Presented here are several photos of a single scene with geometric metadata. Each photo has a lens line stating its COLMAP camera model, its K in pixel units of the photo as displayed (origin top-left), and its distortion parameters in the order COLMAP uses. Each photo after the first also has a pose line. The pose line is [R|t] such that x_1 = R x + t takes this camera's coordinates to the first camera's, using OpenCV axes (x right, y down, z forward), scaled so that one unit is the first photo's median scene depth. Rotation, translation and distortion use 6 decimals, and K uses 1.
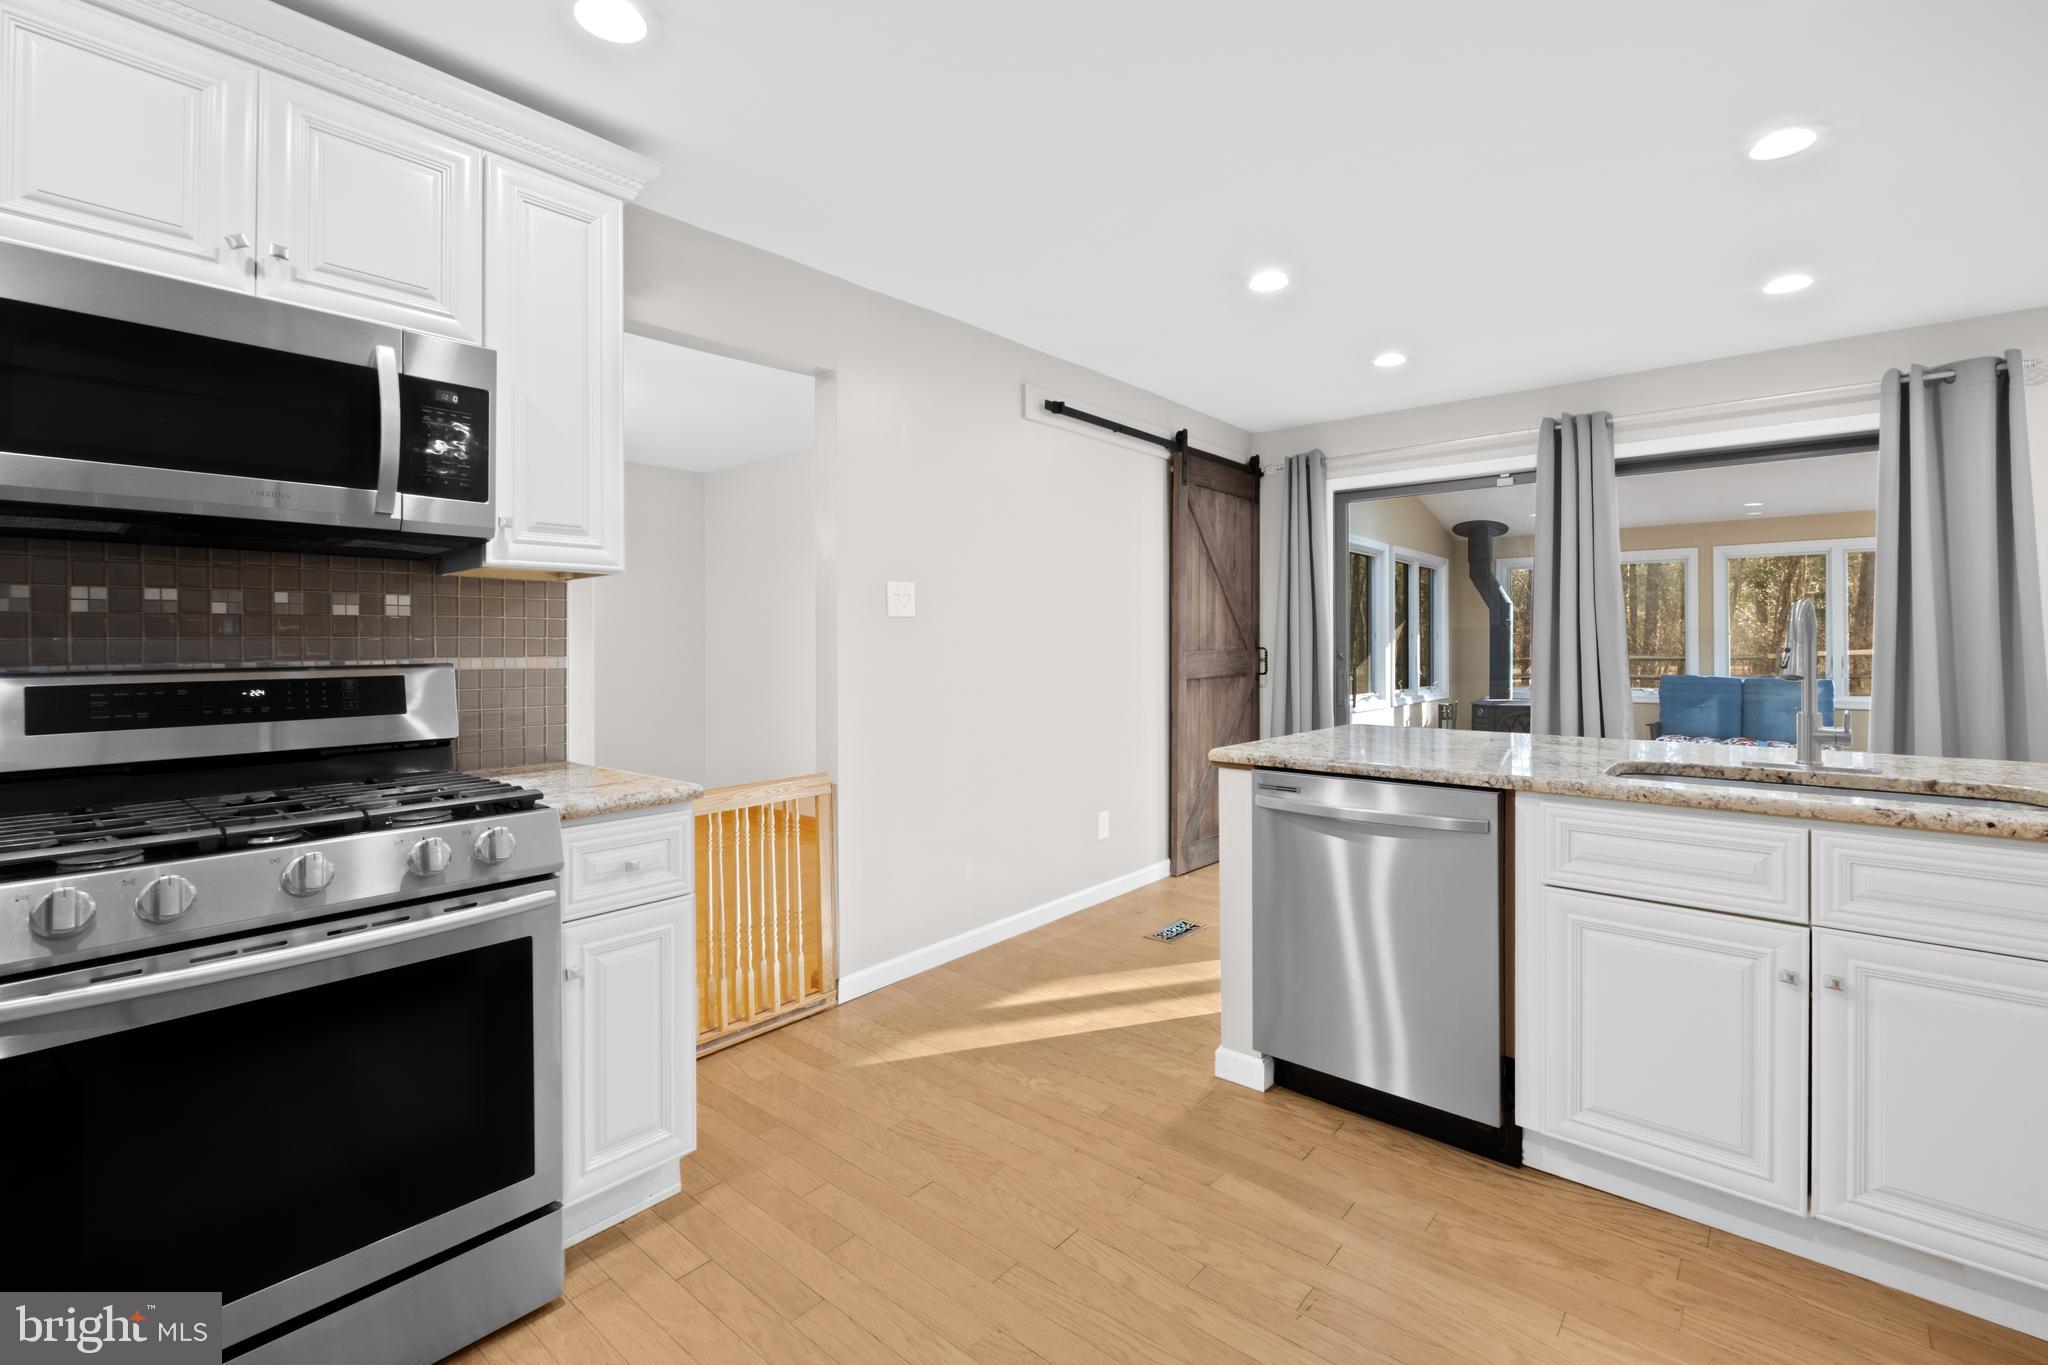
lens RADIAL K [[903.1, 0, 1054.0], [0, 903.1, 638.9], [0, 0, 1]] dist [0.005064, -0.000550]
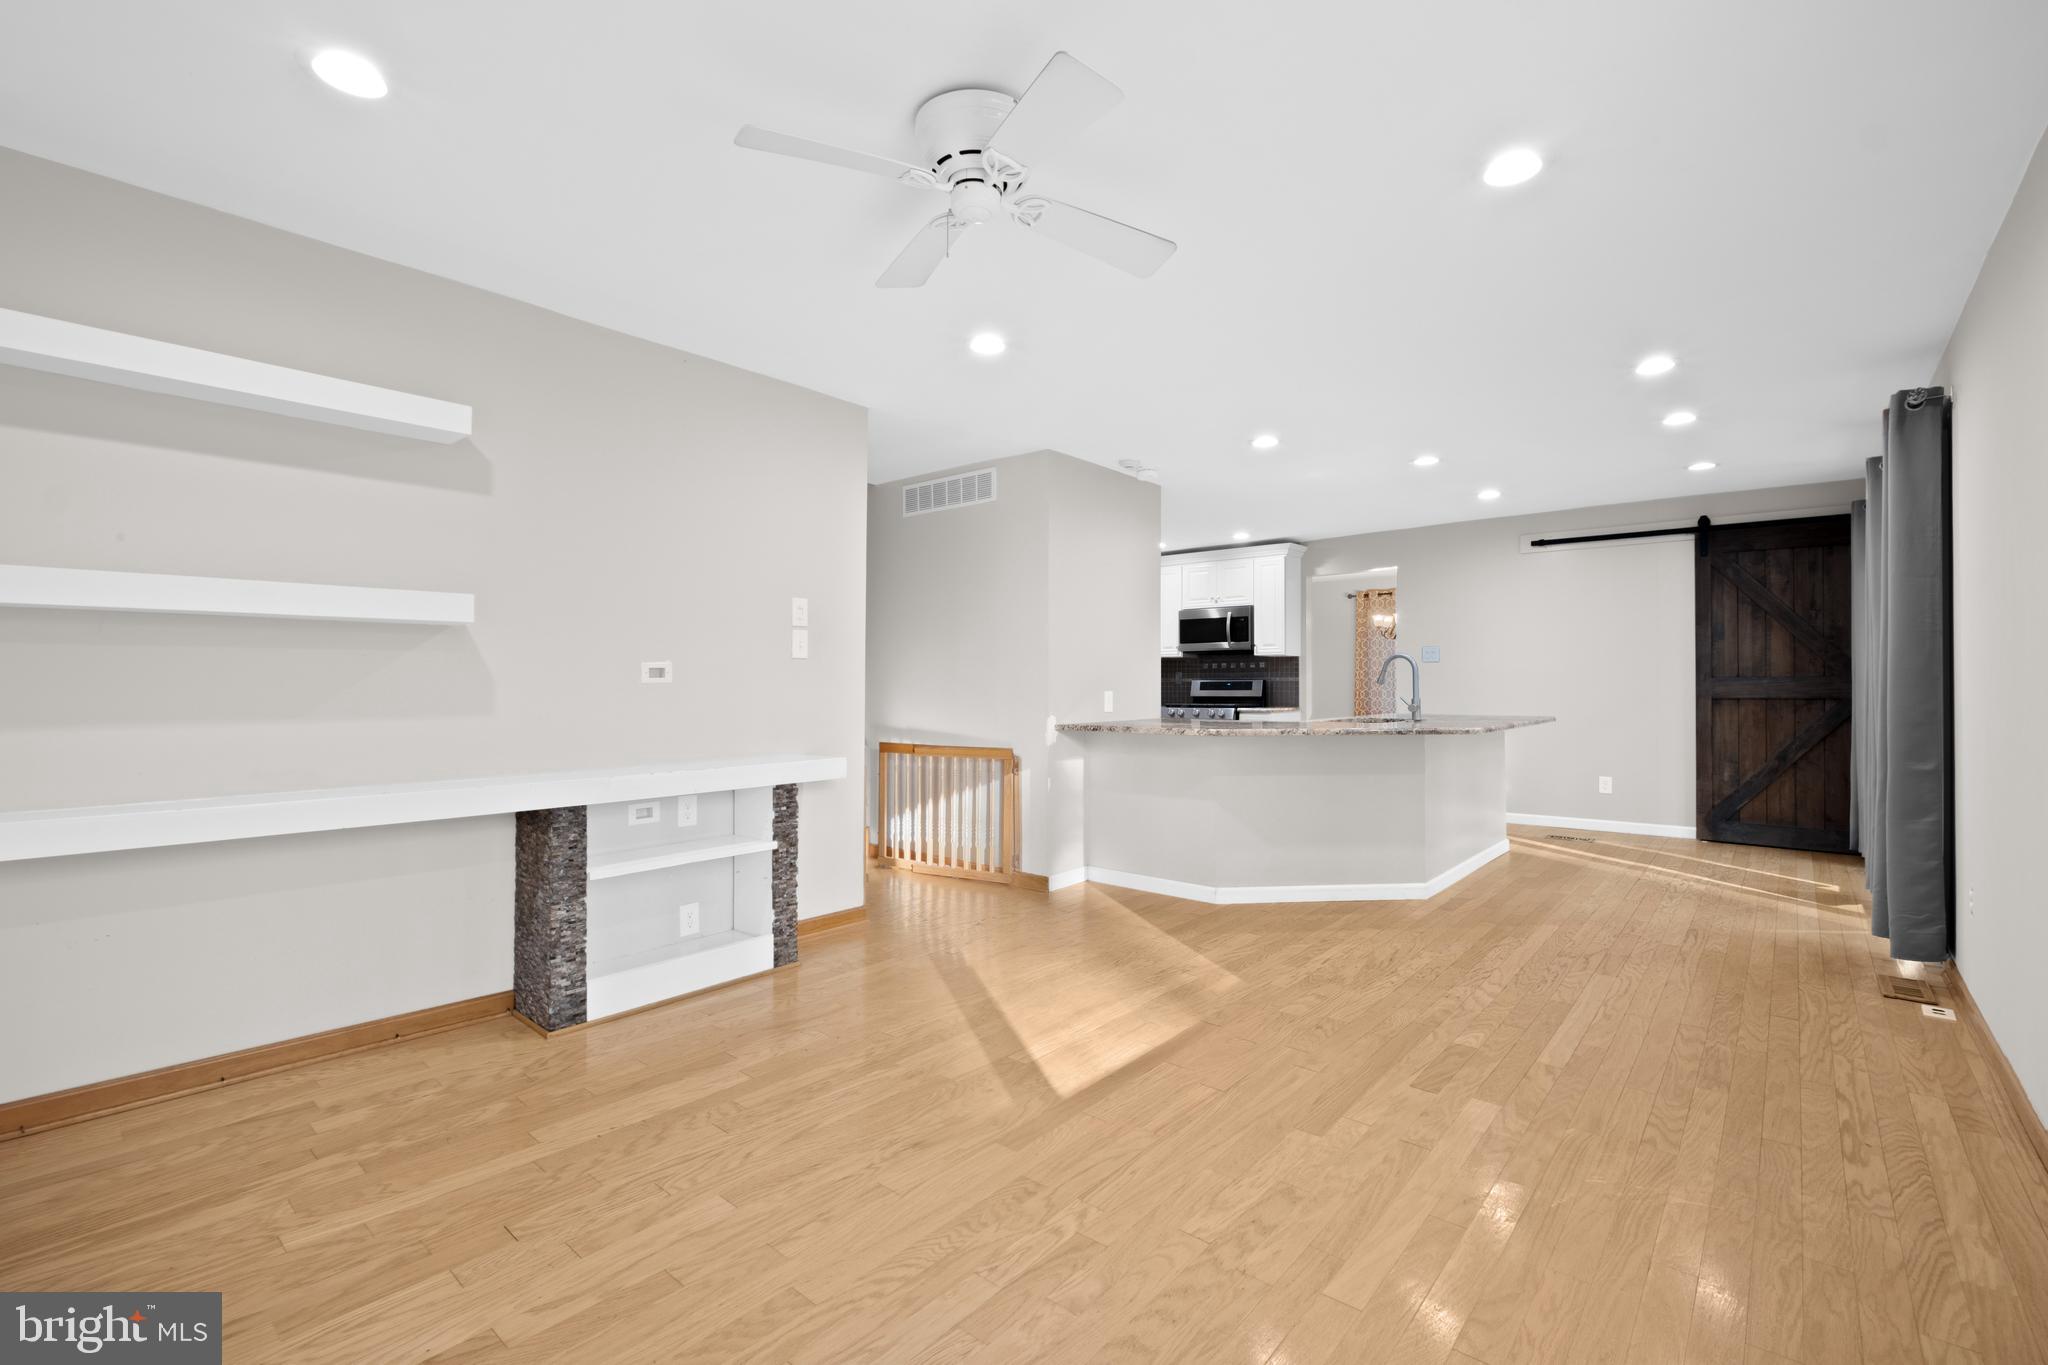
lens RADIAL K [[903.1, 0, 1022.6], [0, 903.1, 681.2], [0, 0, 1]] dist [0.005064, -0.000550]
pose [[-0.013353, 0.003480, -0.999905, 2.775072], [0.006459, 0.999973, 0.003394, 0.013763], [0.999890, -0.006413, -0.013375, -0.033216]]
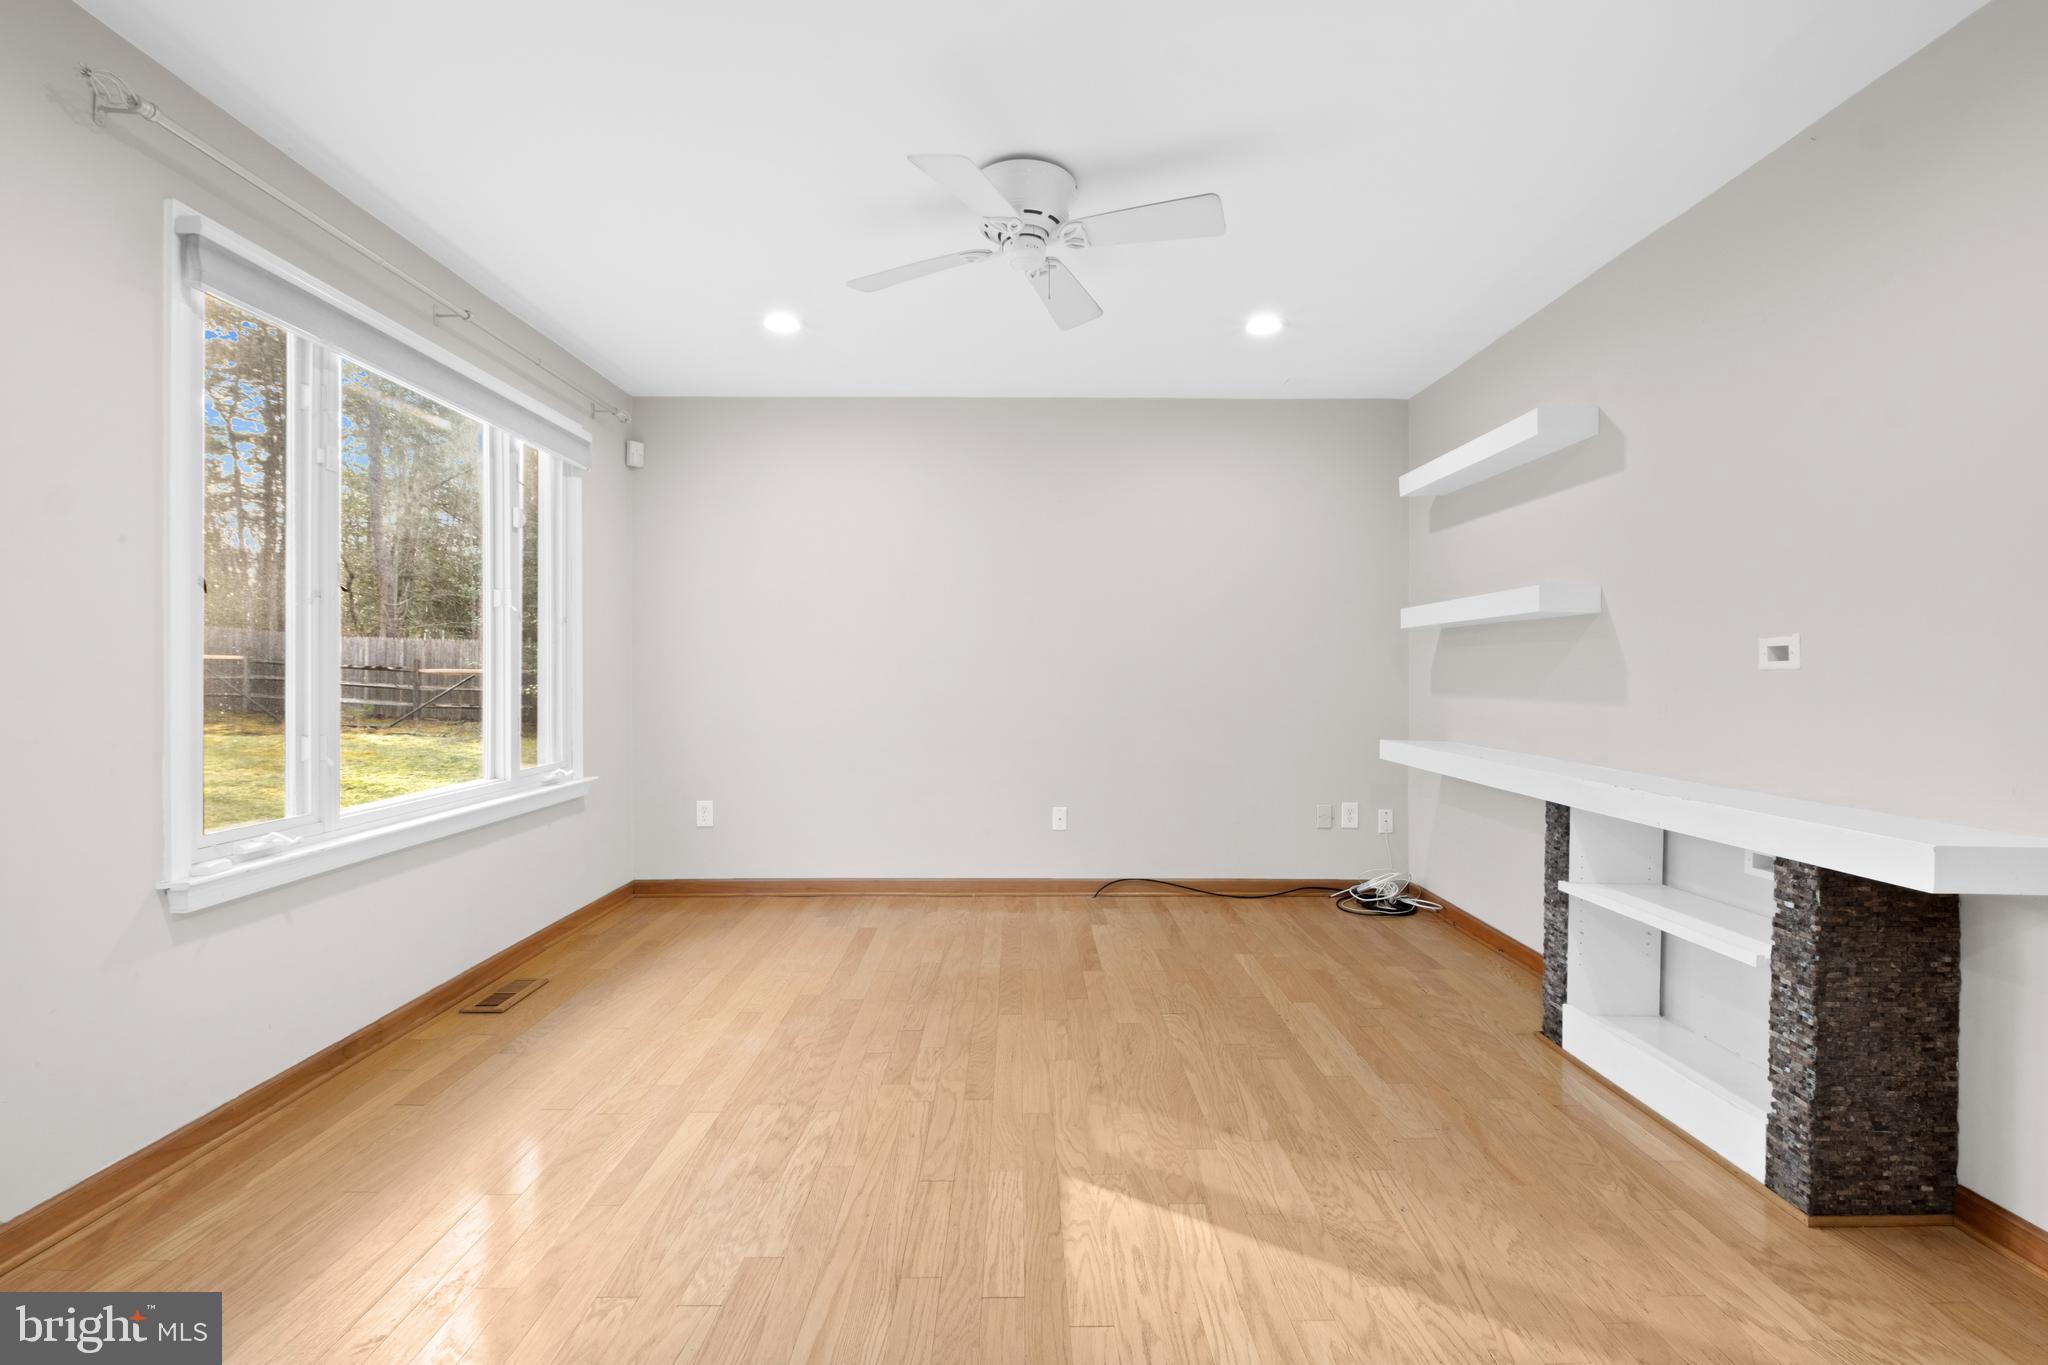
lens RADIAL K [[903.1, 0, 1041.4], [0, 903.1, 675.1], [0, 0, 1]] dist [0.005064, -0.000550]
pose [[-0.660297, -0.003029, 0.750999, 1.211315], [-0.008723, 0.999955, -0.003636, 0.033140], [-0.750954, -0.008952, -0.660294, 0.536762]]
